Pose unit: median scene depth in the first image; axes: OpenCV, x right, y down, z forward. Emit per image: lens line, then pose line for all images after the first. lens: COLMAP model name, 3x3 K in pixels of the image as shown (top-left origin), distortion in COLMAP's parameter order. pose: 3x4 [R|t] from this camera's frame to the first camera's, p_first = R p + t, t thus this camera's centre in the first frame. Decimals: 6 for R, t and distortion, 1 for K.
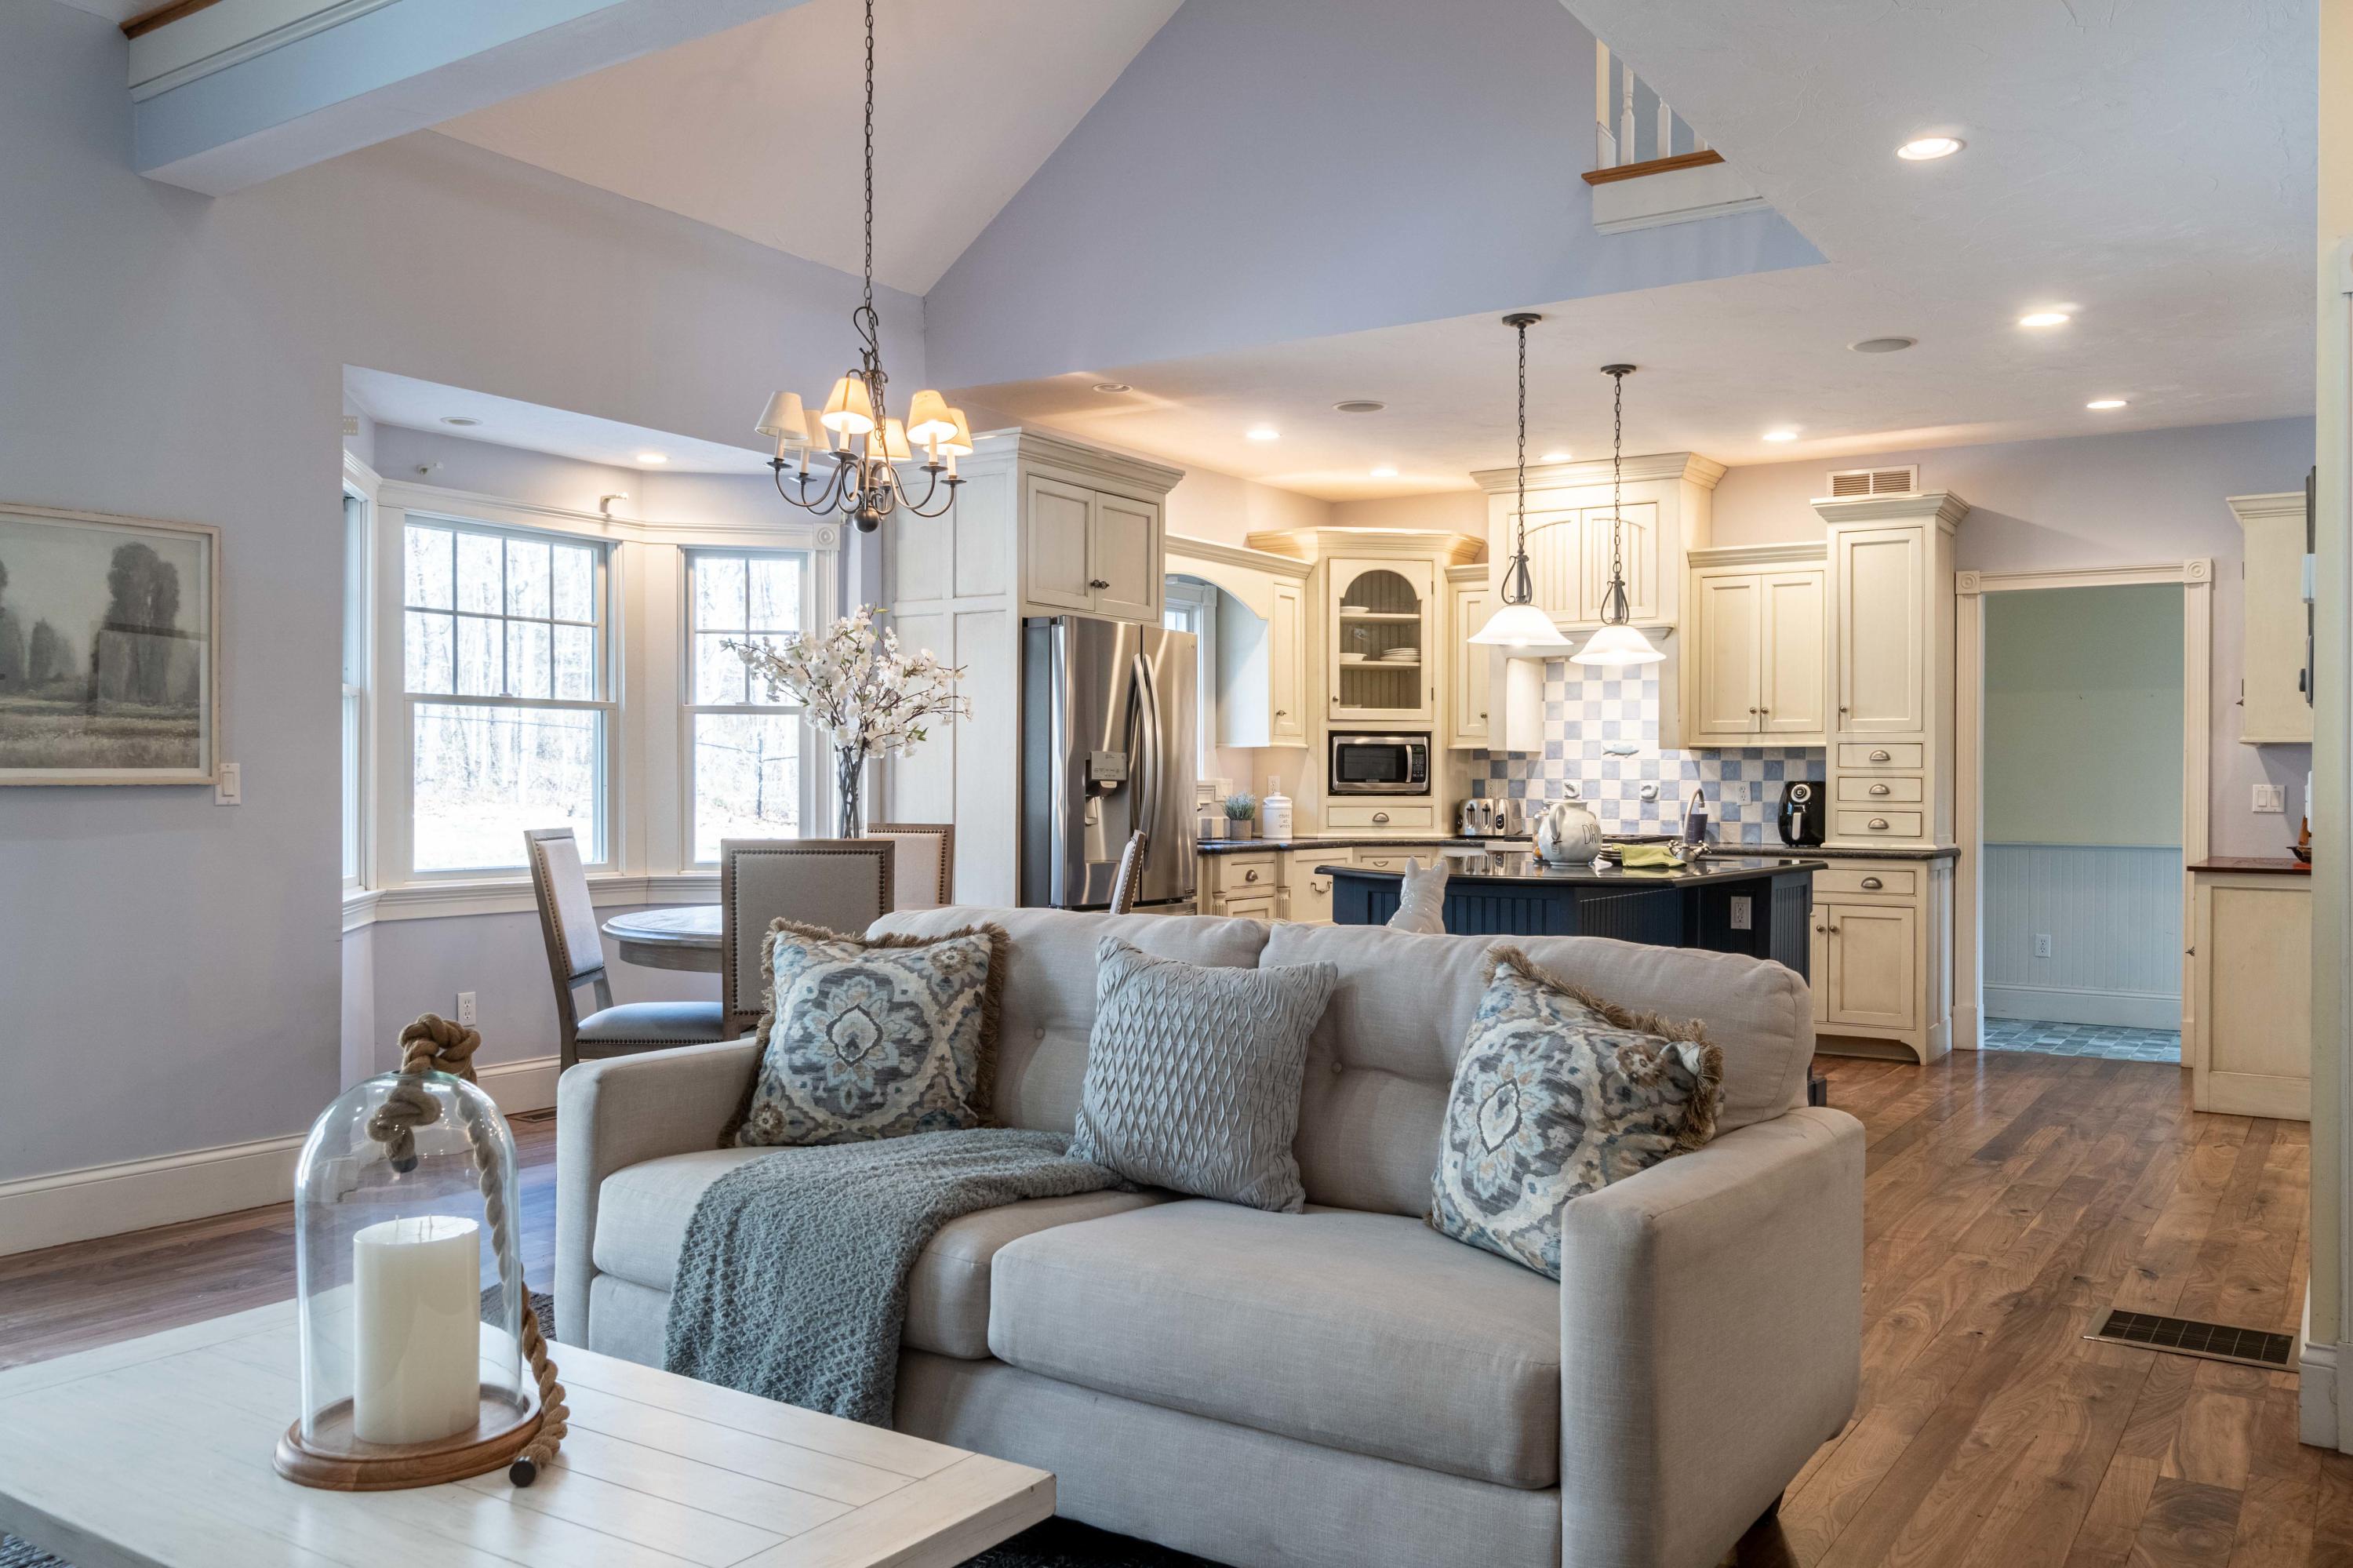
lens RADIAL K [[1829.6, 0, 1174.0], [0, 1829.6, 789.6], [0, 0, 1]] dist [-0.035745, -0.001570]
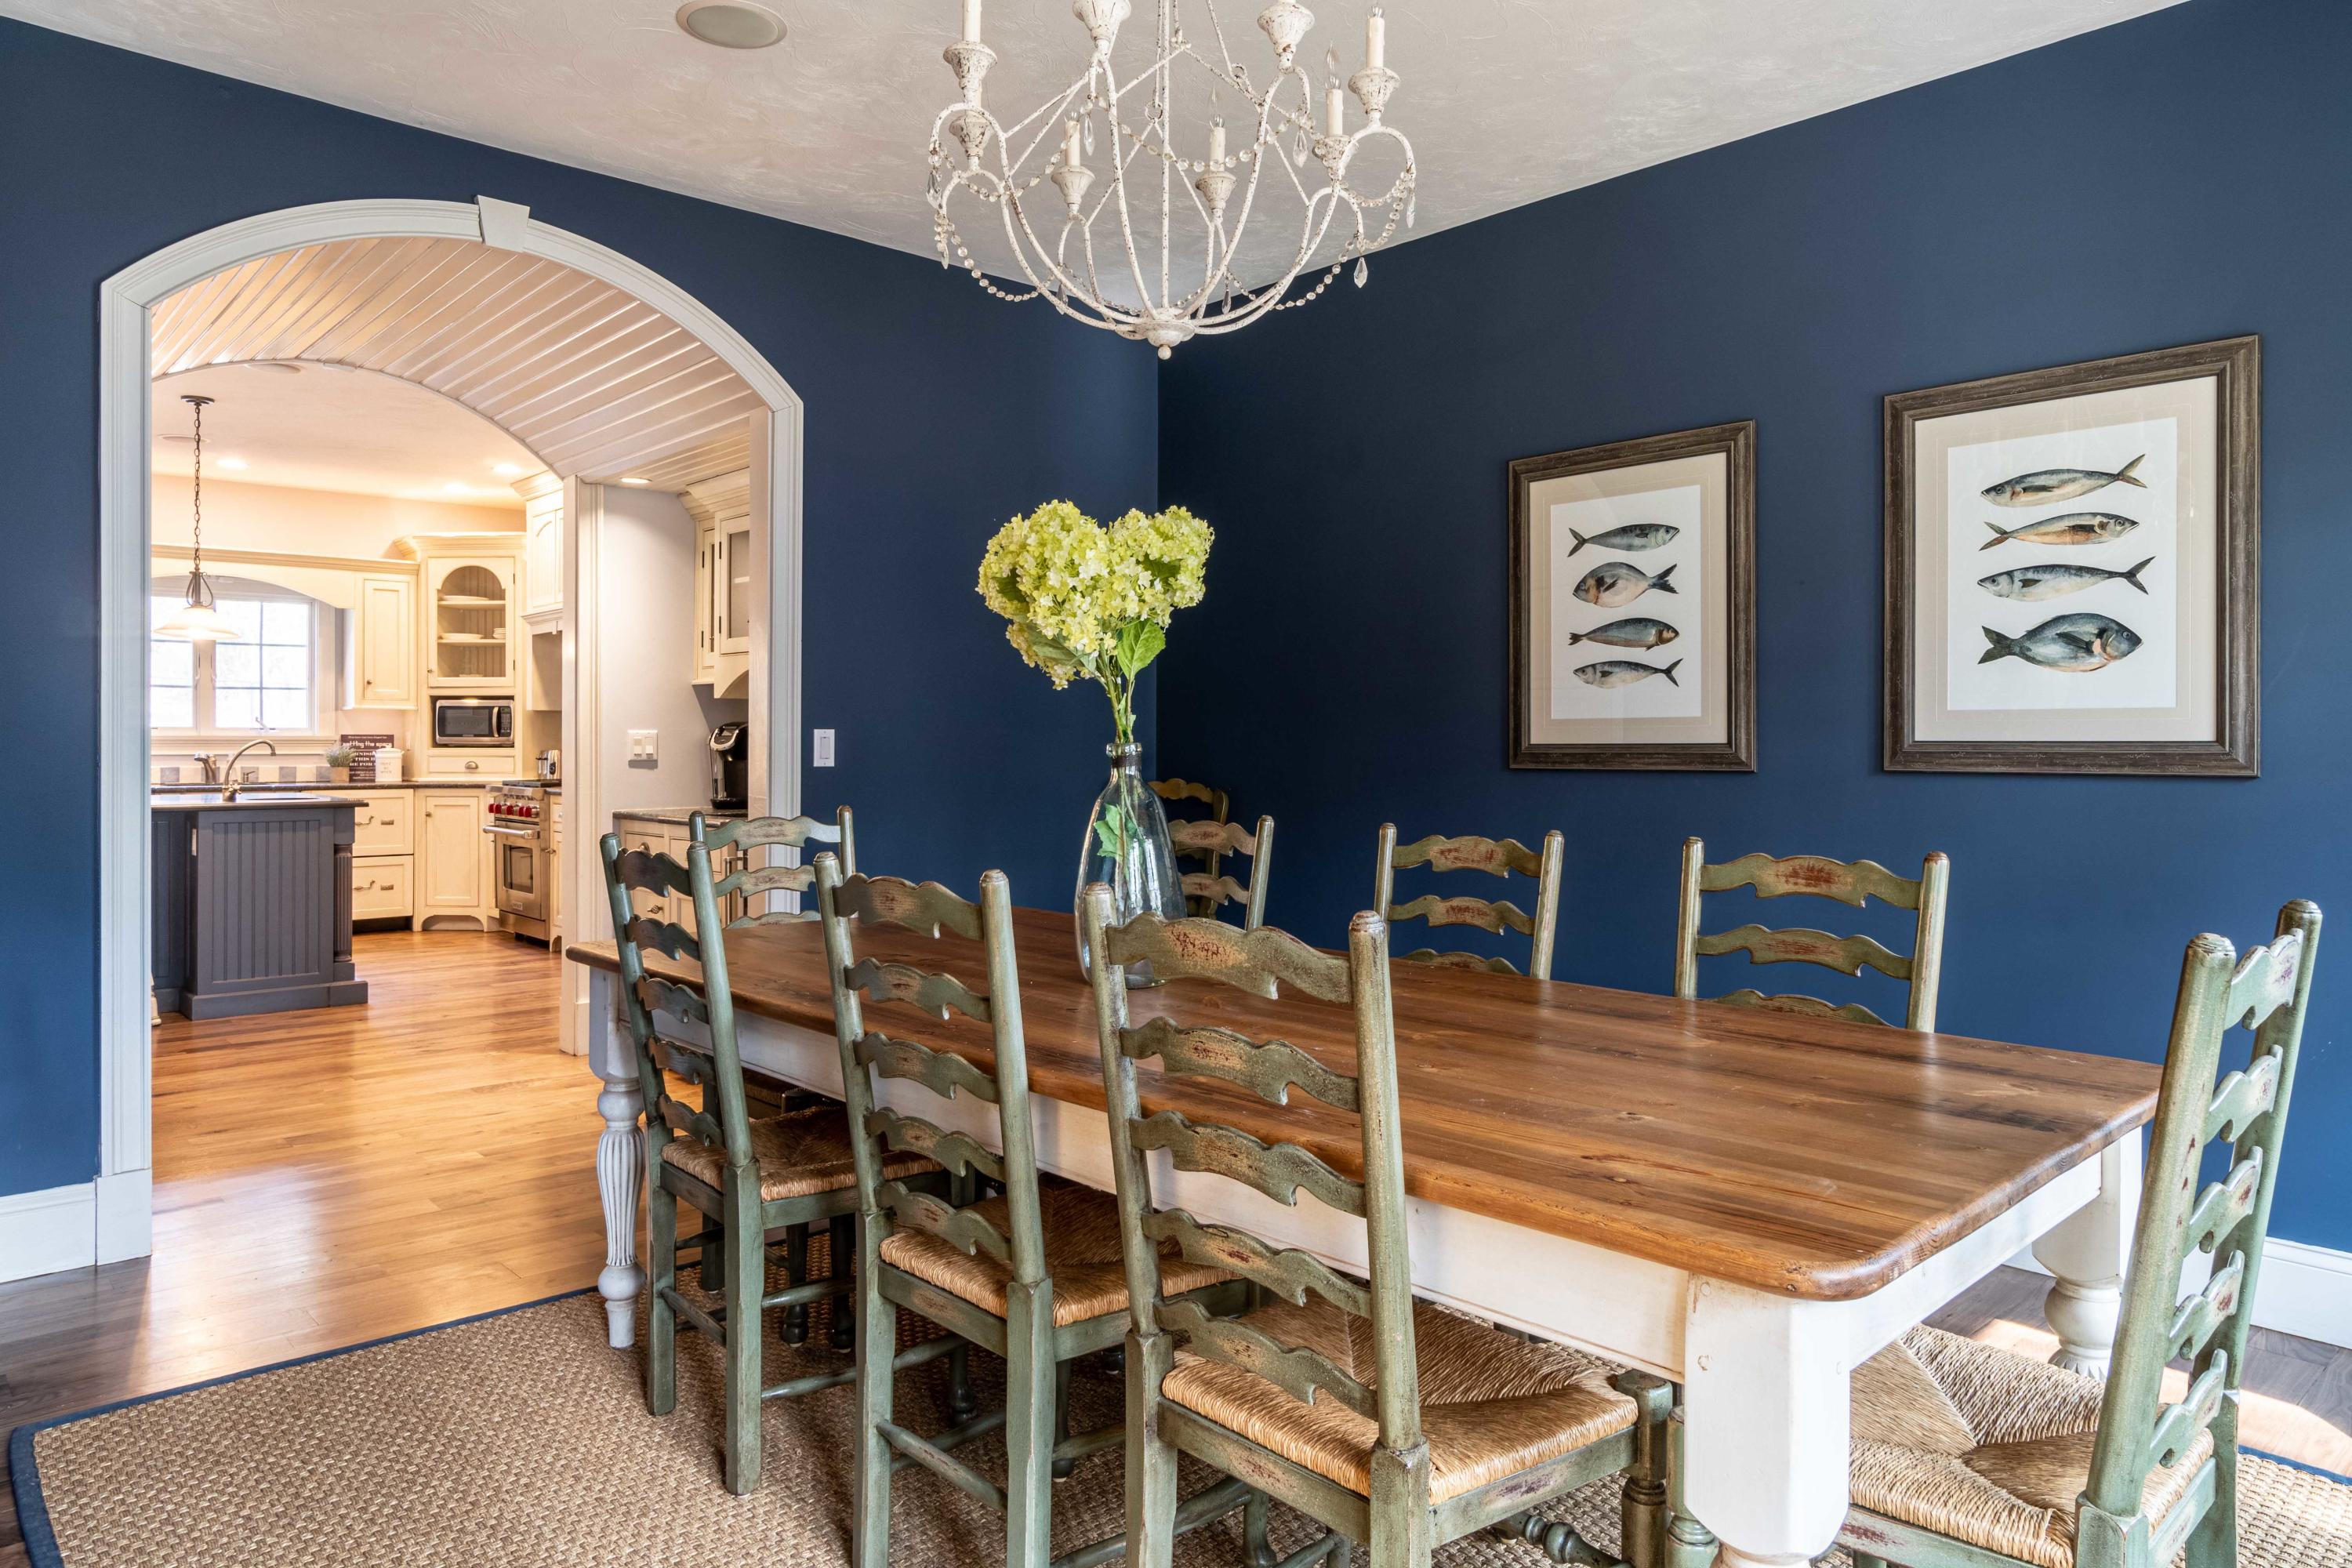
lens RADIAL K [[1472.4, 0, 1174.9], [0, 1472.4, 760.7], [0, 0, 1]] dist [-0.003396, -0.000754]
pose [[0.973597, -0.004309, -0.228235, 0.809382], [0.006912, 0.999920, 0.010606, 0.005097], [0.228171, -0.011903, 0.973548, 0.131914]]
